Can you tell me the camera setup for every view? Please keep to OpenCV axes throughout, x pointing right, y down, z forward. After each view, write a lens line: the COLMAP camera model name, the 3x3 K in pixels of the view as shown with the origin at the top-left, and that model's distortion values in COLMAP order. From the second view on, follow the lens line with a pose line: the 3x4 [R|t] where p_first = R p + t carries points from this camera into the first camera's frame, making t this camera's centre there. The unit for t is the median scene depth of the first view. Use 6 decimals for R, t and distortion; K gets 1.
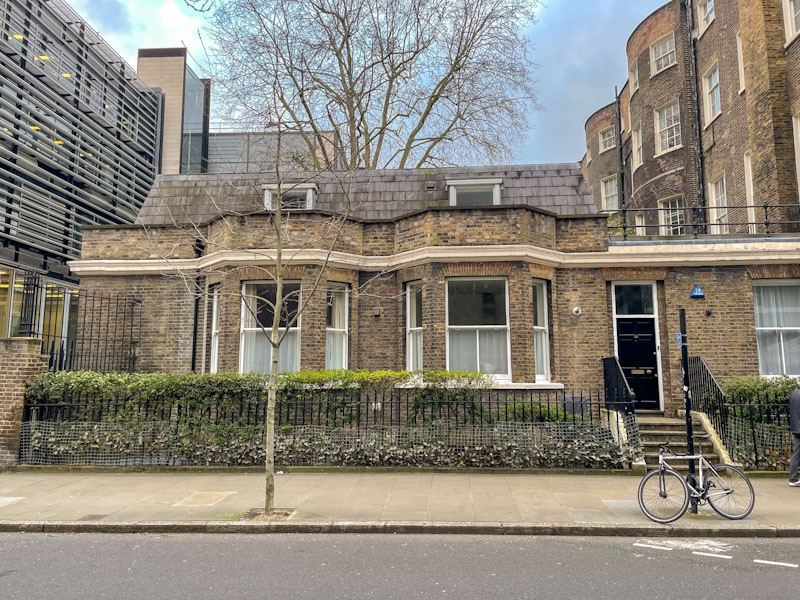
lens RADIAL K [[608.5, 0, 396.2], [0, 608.5, 303.7], [0, 0, 1]] dist [0.038891, -0.004846]
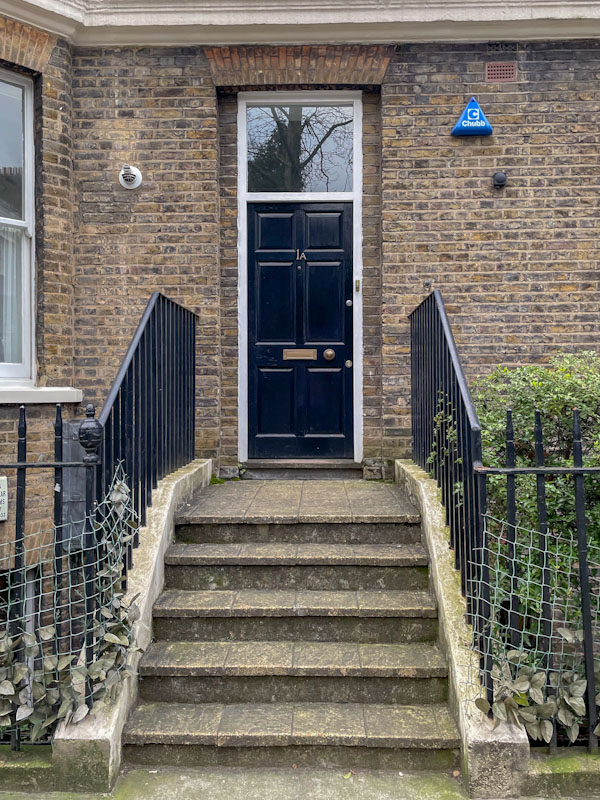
lens RADIAL K [[608.5, 0, 305.4], [0, 608.5, 397.5], [0, 0, 1]] dist [0.038891, -0.004846]
pose [[0.998629, -0.002808, 0.052272, 0.379076], [-0.004184, 0.991086, 0.133160, 0.089028], [-0.052180, -0.133196, 0.989715, 0.644608]]
